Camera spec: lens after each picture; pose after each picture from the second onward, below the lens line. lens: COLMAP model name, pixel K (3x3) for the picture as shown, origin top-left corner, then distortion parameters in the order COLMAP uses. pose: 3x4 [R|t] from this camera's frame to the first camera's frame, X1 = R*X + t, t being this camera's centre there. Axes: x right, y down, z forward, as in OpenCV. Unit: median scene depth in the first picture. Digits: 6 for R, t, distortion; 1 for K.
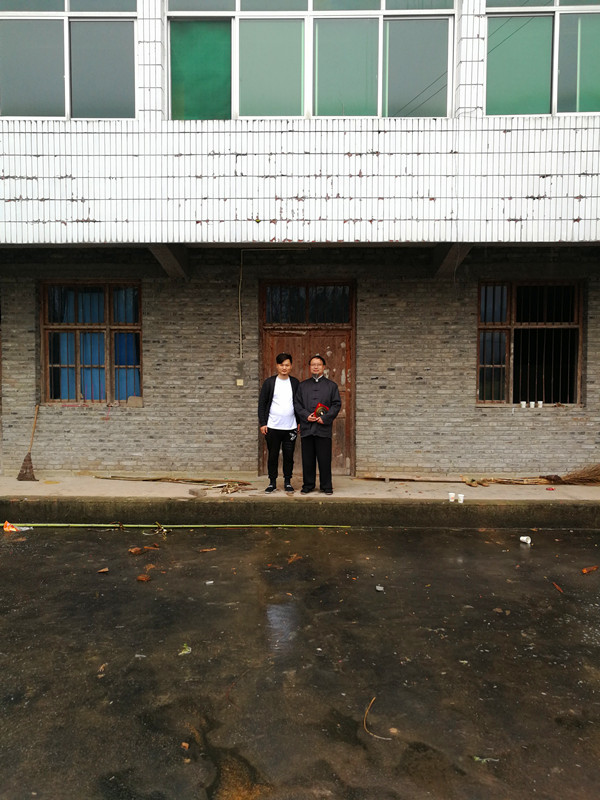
lens RADIAL K [[622.2, 0, 300.0], [0, 622.2, 400.0], [0, 0, 1]] dist [-0.031626, 0.048952]
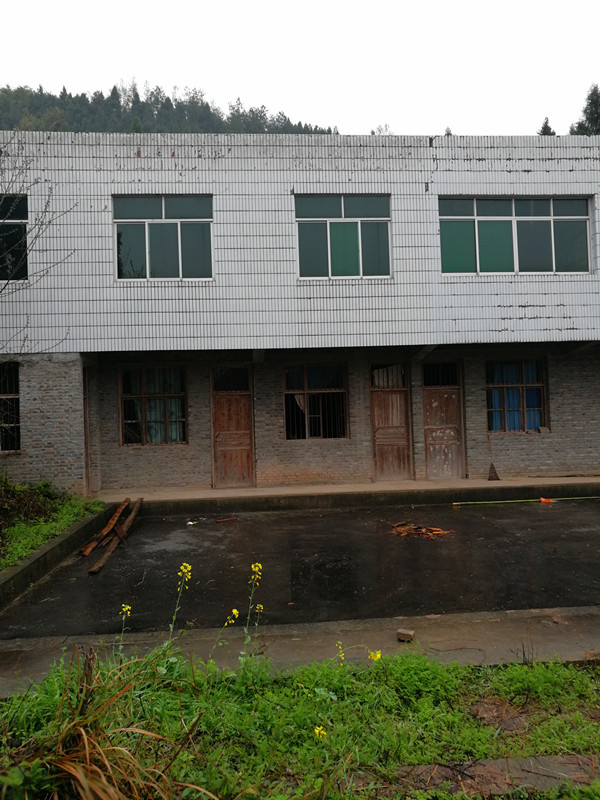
lens RADIAL K [[622.2, 0, 300.0], [0, 622.2, 400.0], [0, 0, 1]] dist [-0.031626, 0.048952]
pose [[0.995774, -0.032801, 0.085777, -1.269787], [0.038886, 0.996771, -0.070253, 0.016578], [-0.083196, 0.073291, 0.993834, -0.709189]]
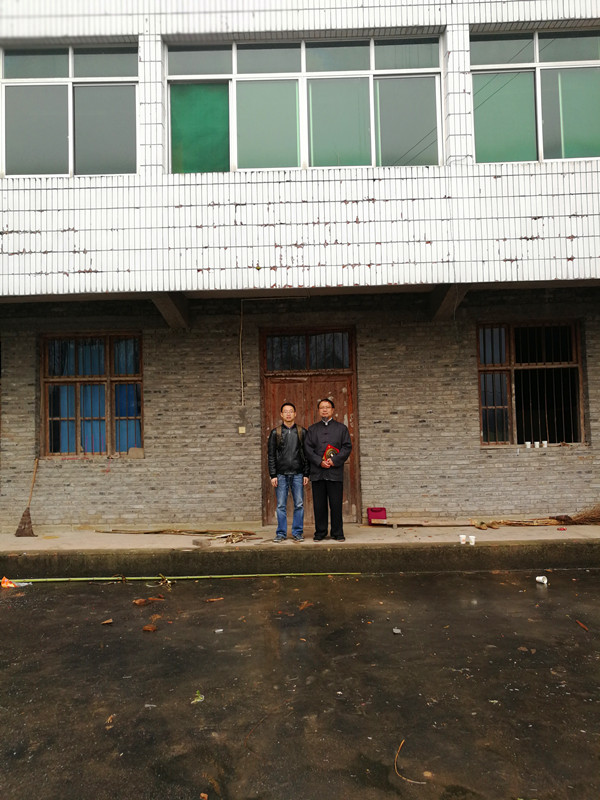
lens RADIAL K [[622.2, 0, 300.0], [0, 622.2, 400.0], [0, 0, 1]] dist [-0.031626, 0.048952]
pose [[0.999575, -0.027621, 0.009274, -0.014642], [0.028393, 0.994861, -0.097189, 0.027126], [-0.006542, 0.097411, 0.995223, 0.010195]]
